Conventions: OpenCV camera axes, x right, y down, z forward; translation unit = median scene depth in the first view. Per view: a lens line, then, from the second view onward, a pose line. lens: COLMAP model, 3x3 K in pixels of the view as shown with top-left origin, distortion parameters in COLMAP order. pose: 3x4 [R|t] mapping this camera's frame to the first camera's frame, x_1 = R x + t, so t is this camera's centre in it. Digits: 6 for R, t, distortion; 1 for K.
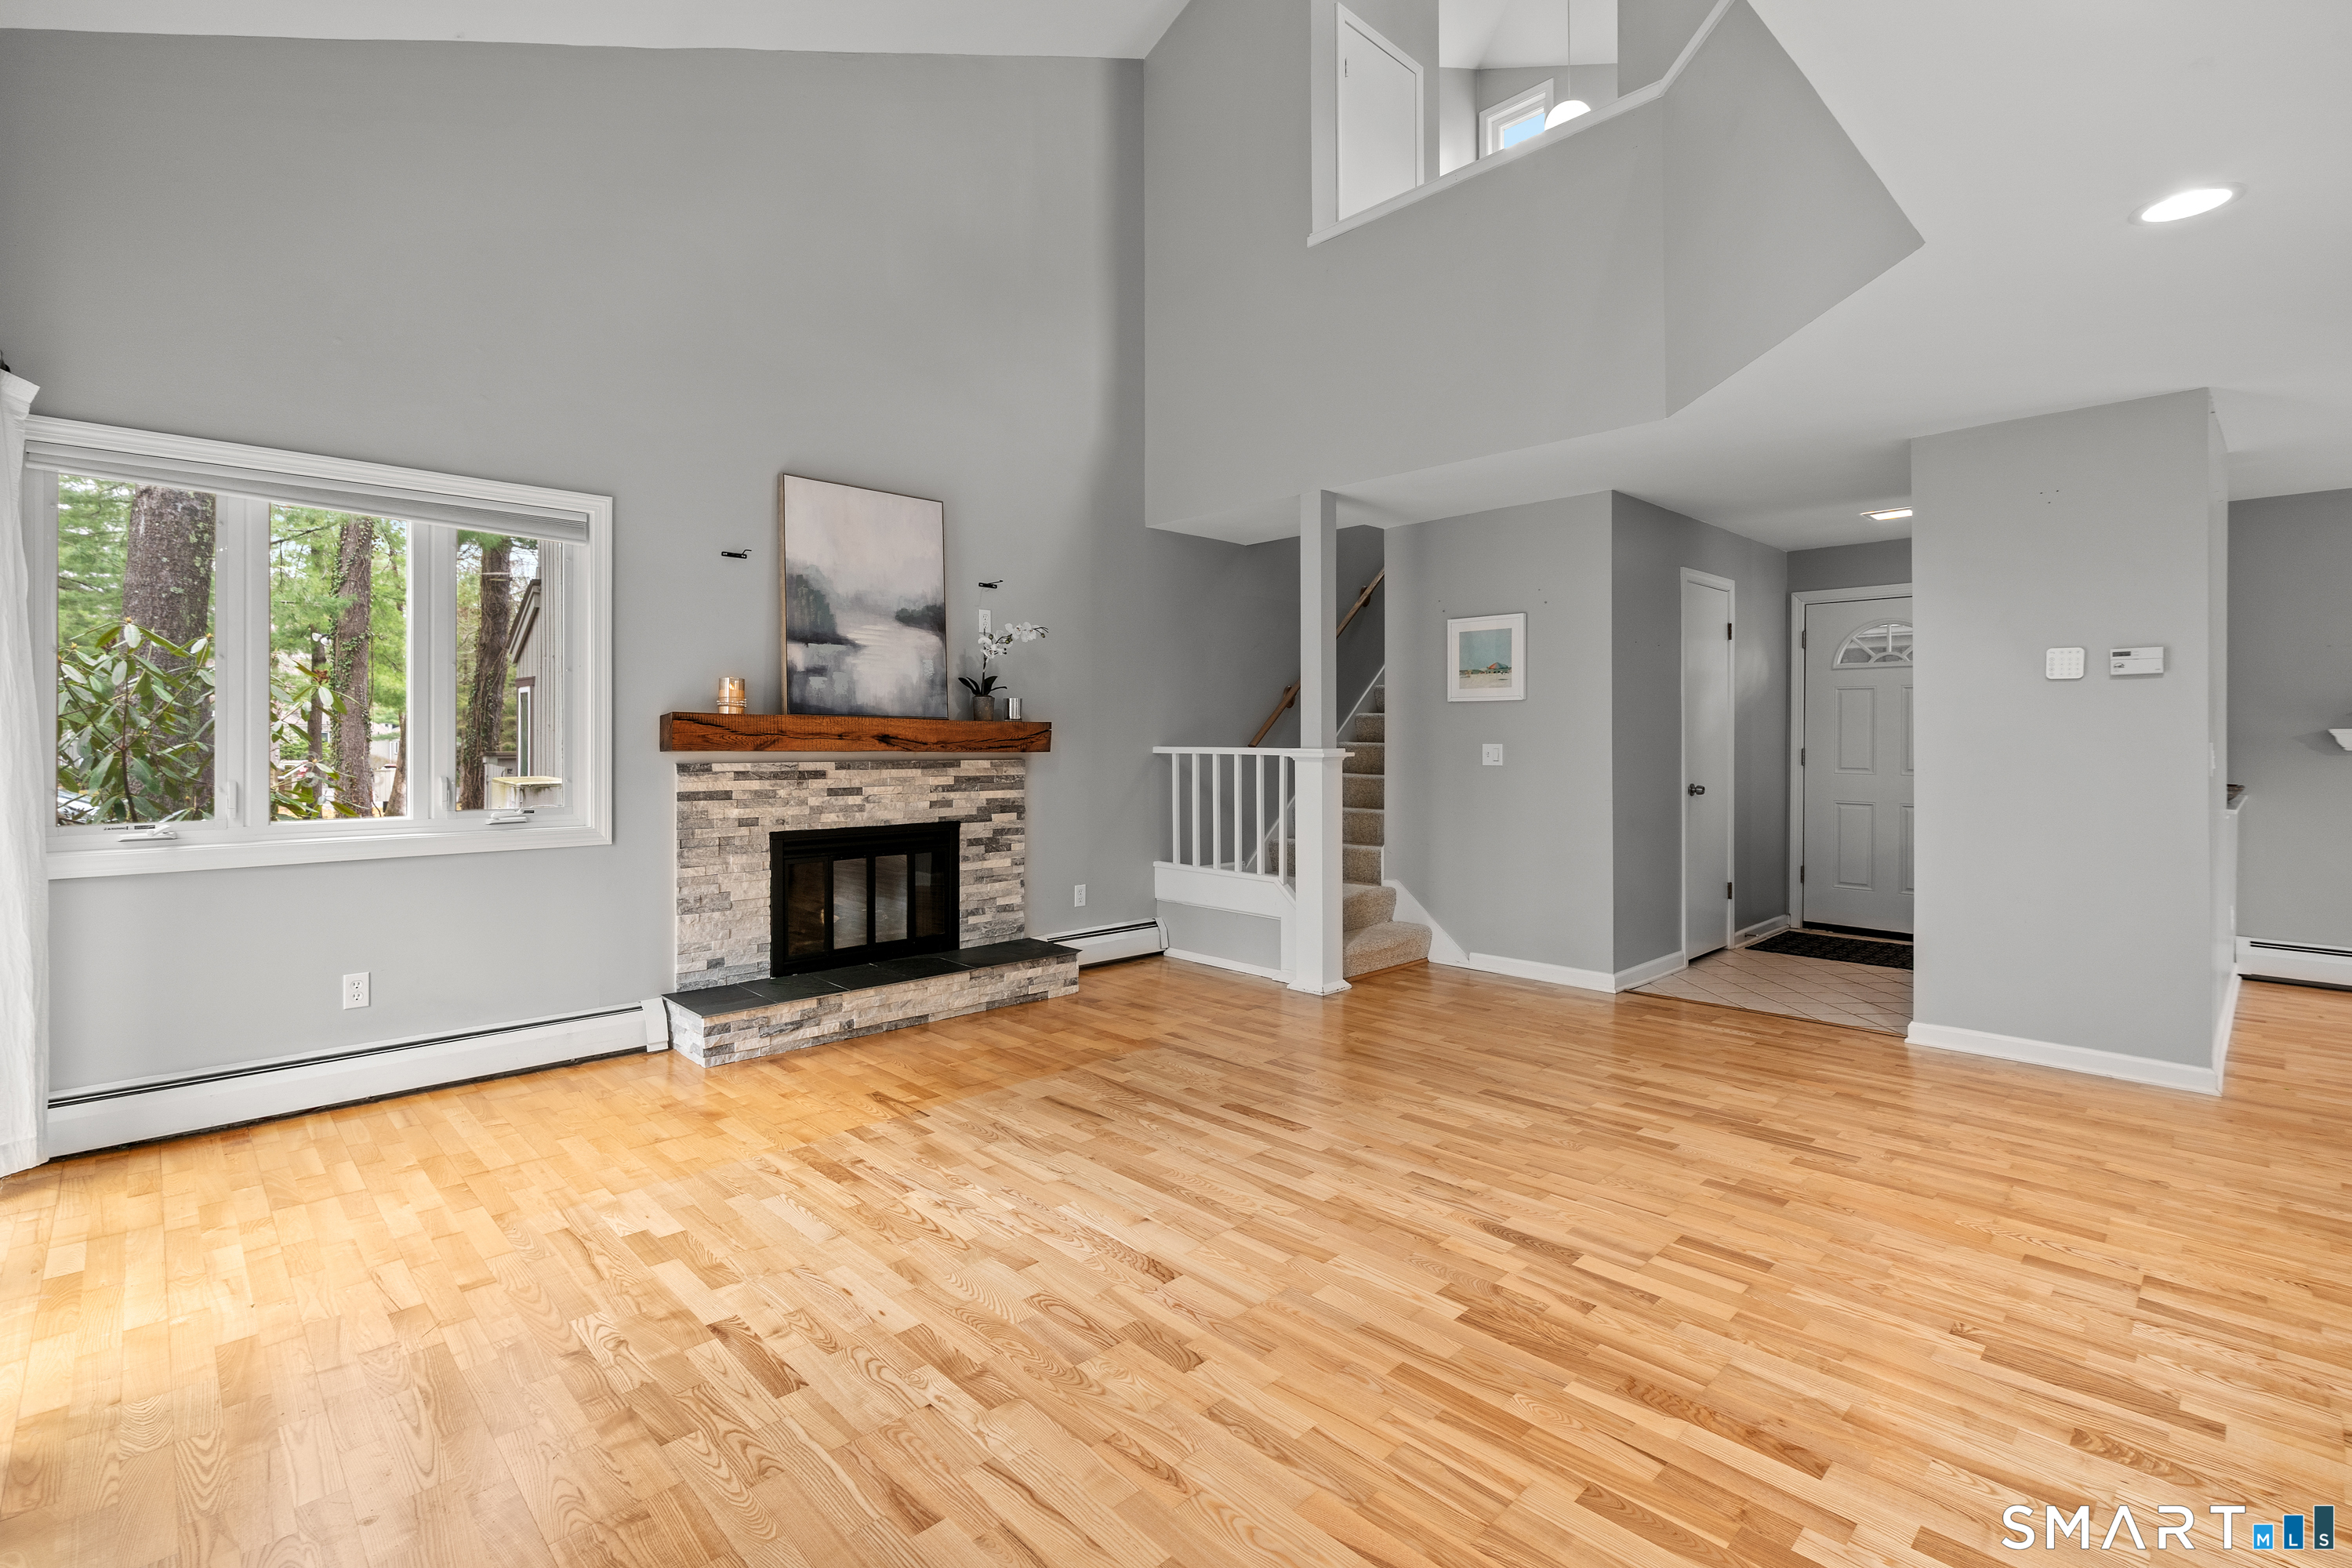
lens RADIAL K [[1069.8, 0, 1158.8], [0, 1069.8, 740.0], [0, 0, 1]] dist [-0.009571, 0.004000]
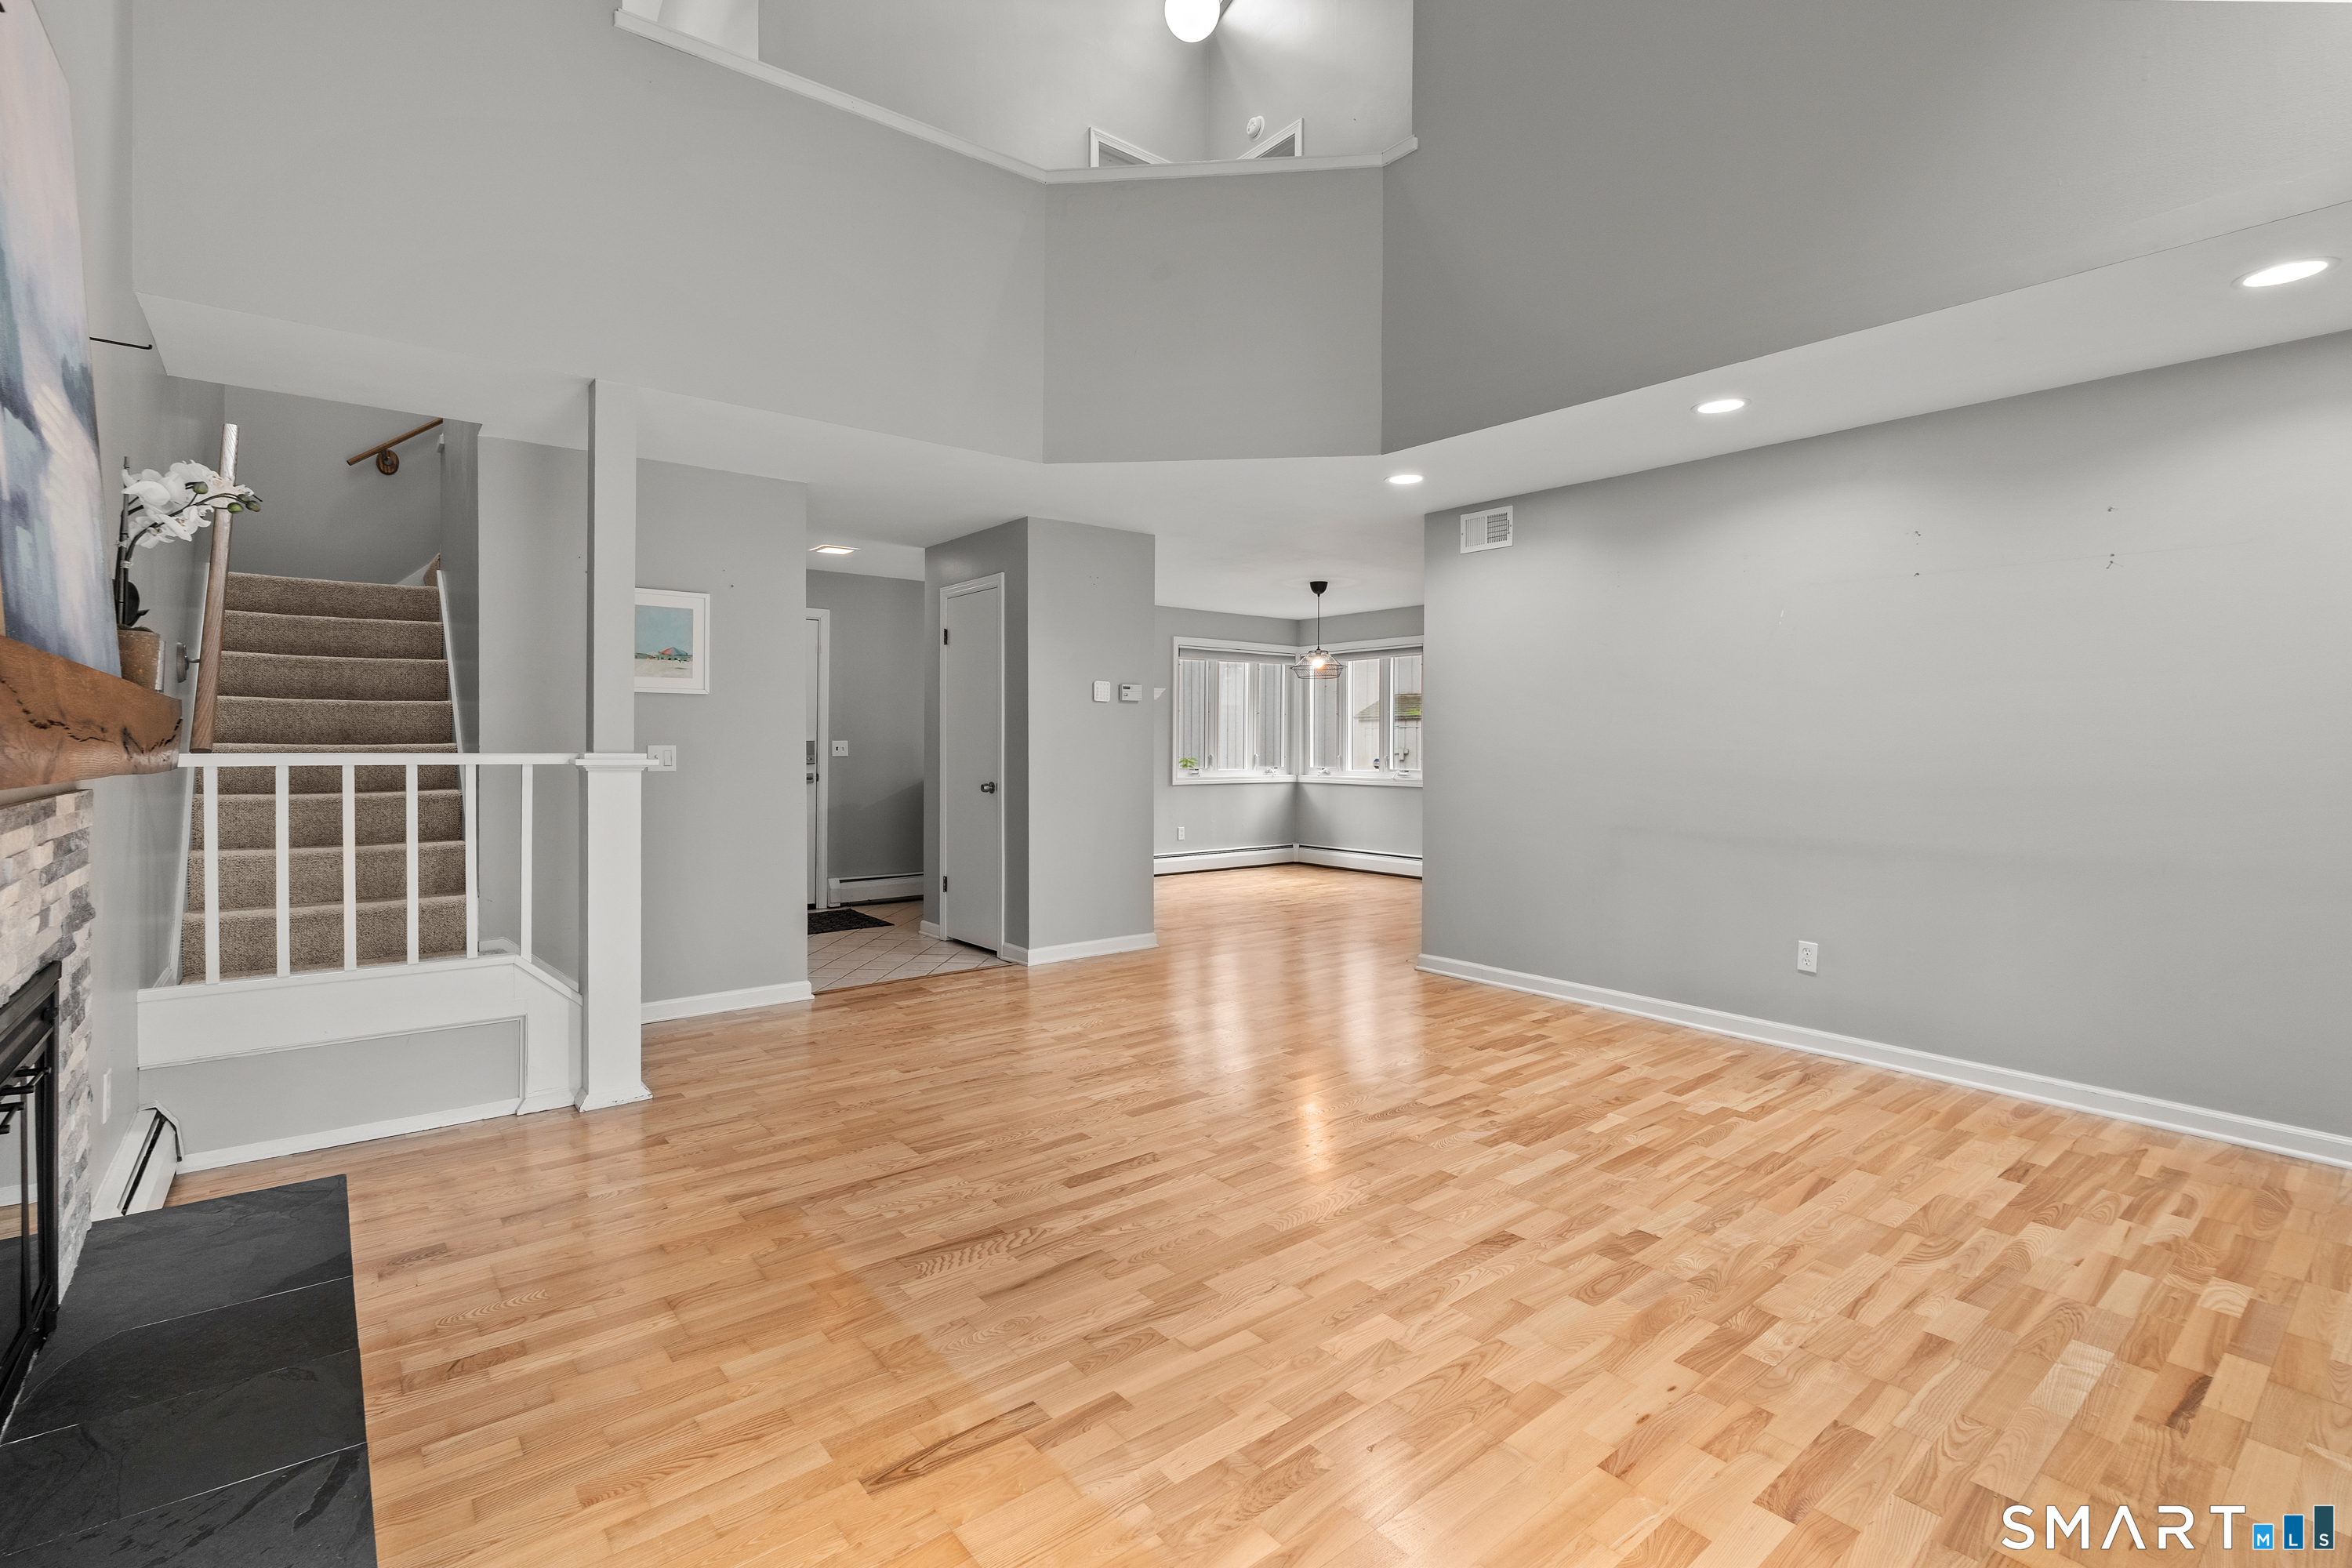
lens RADIAL K [[1069.8, 0, 1162.0], [0, 1069.8, 742.5], [0, 0, 1]] dist [-0.009571, 0.004000]
pose [[0.091238, -0.001859, 0.995827, -0.649067], [-0.002203, 0.999995, 0.002069, -0.001006], [-0.995827, -0.002382, 0.091234, 0.738682]]
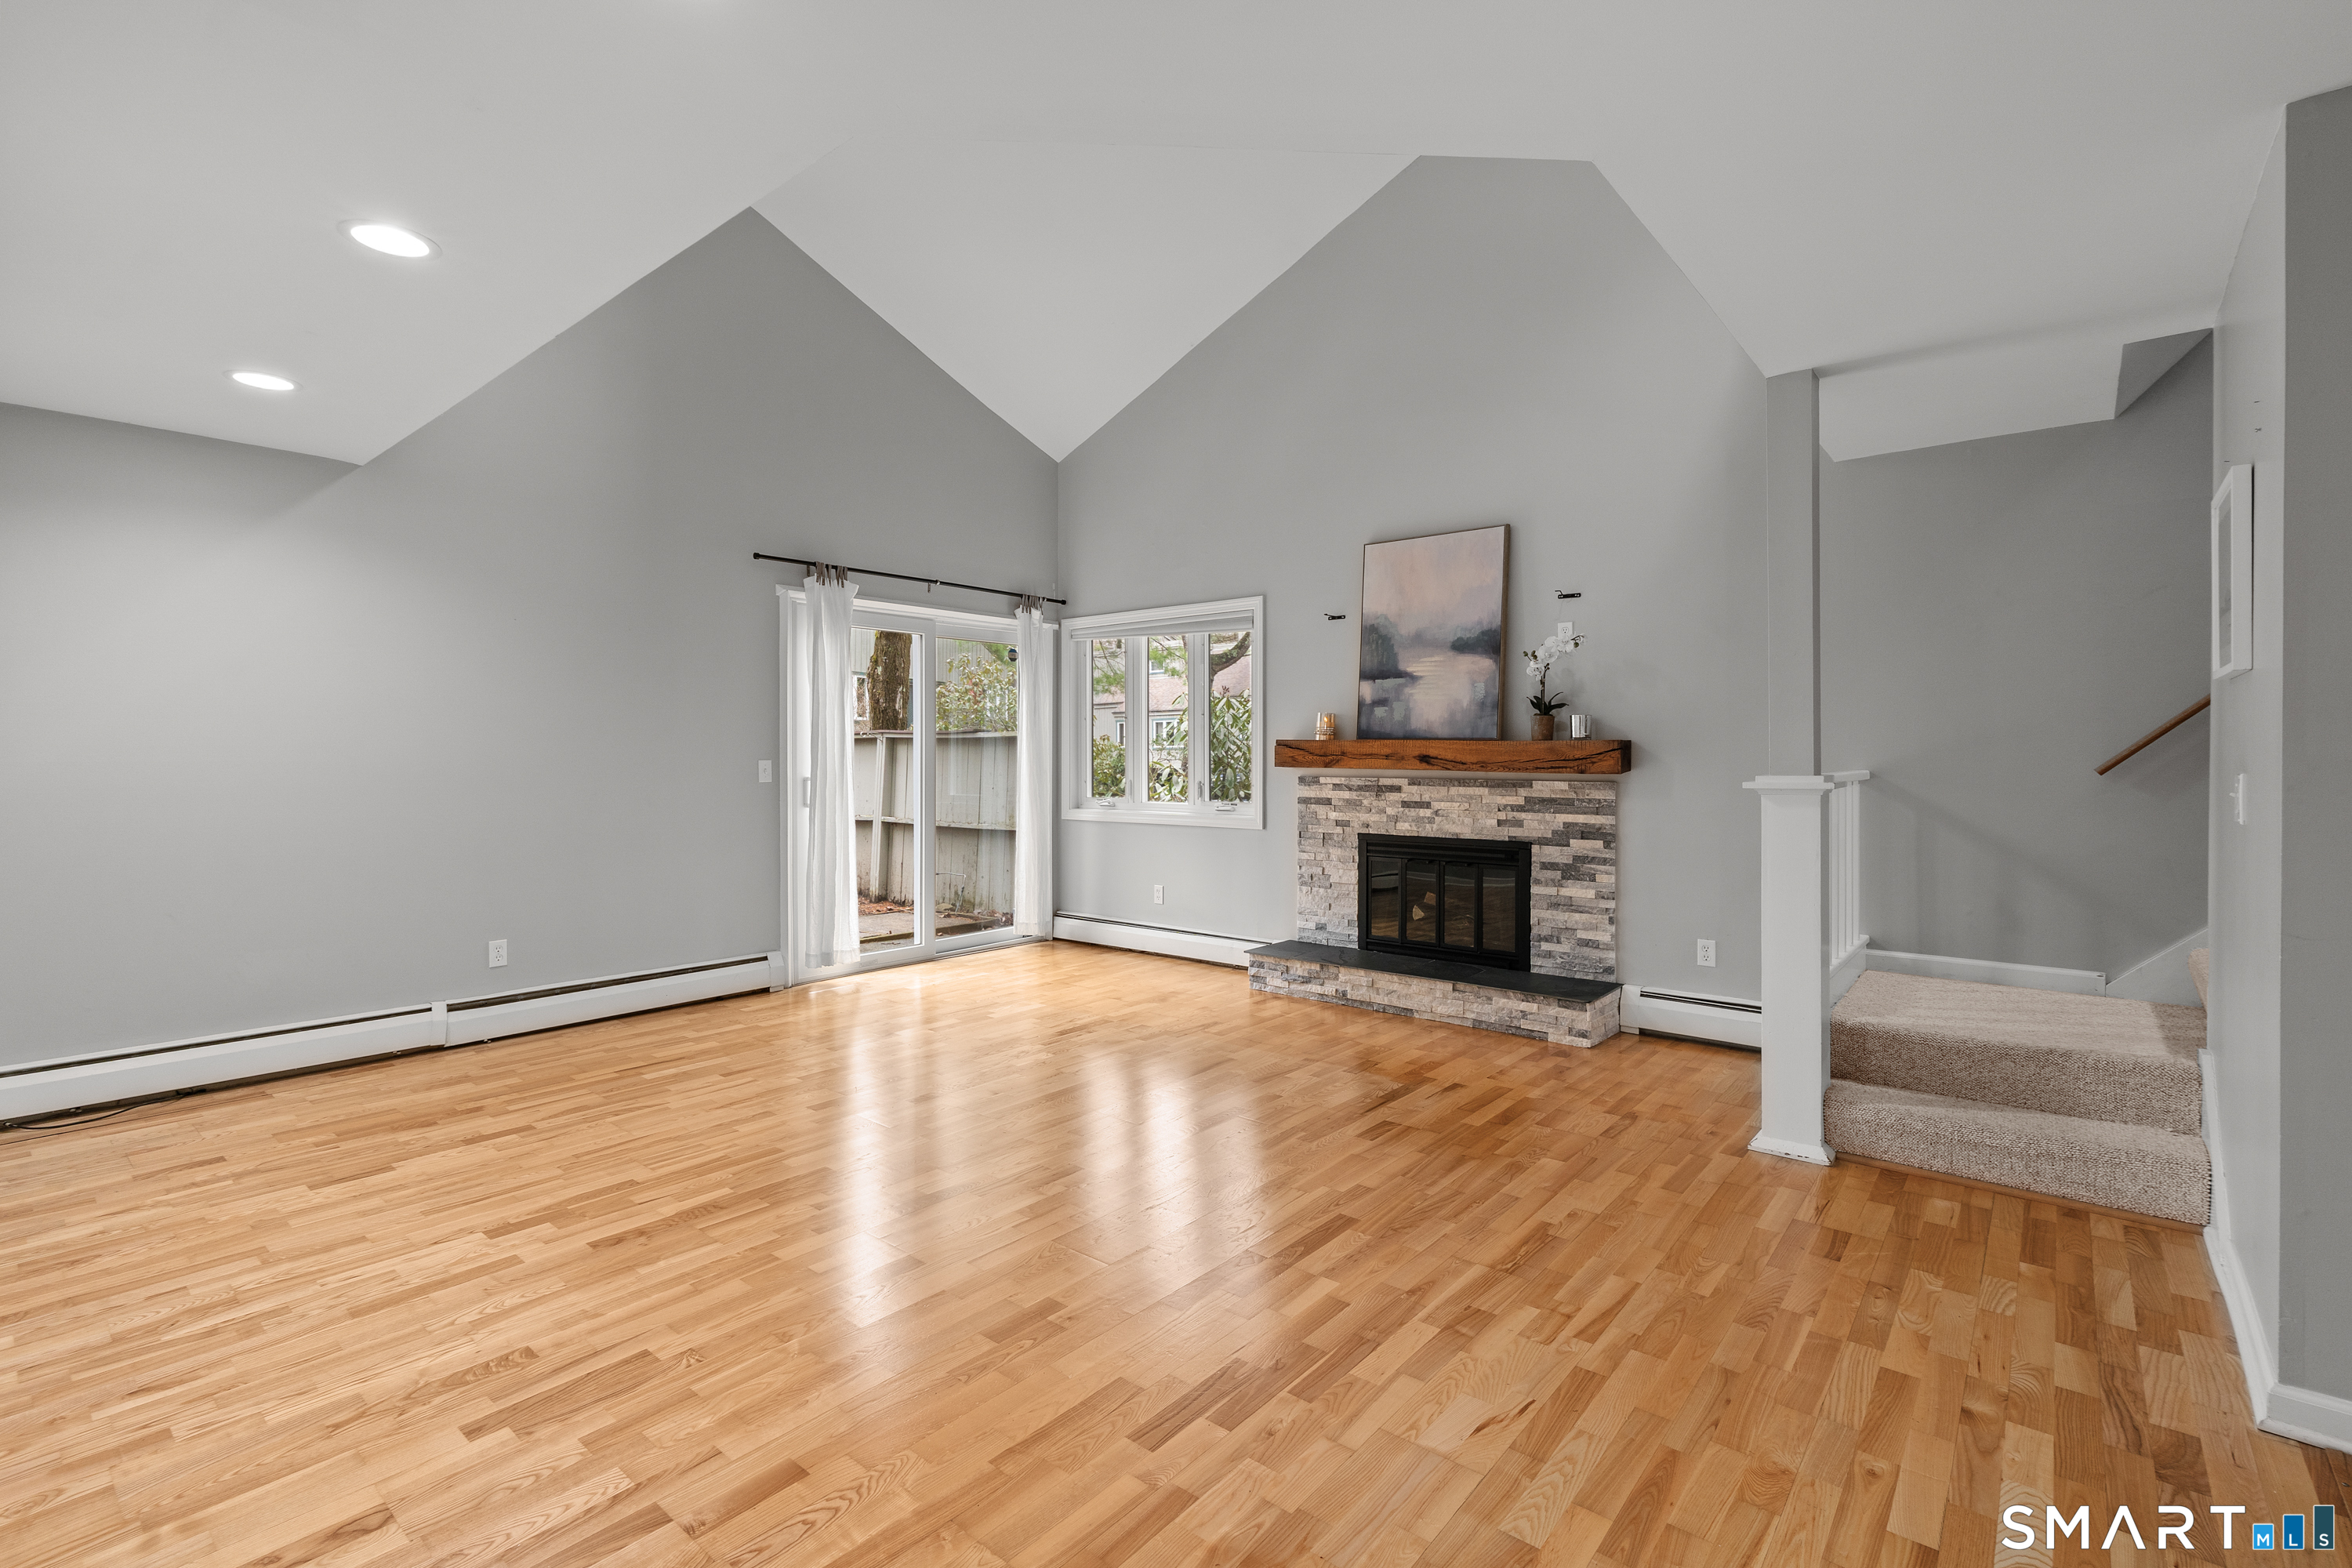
lens RADIAL K [[1069.8, 0, 1171.8], [0, 1069.8, 763.3], [0, 0, 1]] dist [-0.009571, 0.004000]
pose [[0.107049, 0.006106, -0.994235, 0.950108], [-0.001090, 0.999981, 0.006023, -0.003368], [0.994253, 0.000439, 0.107054, 0.711463]]
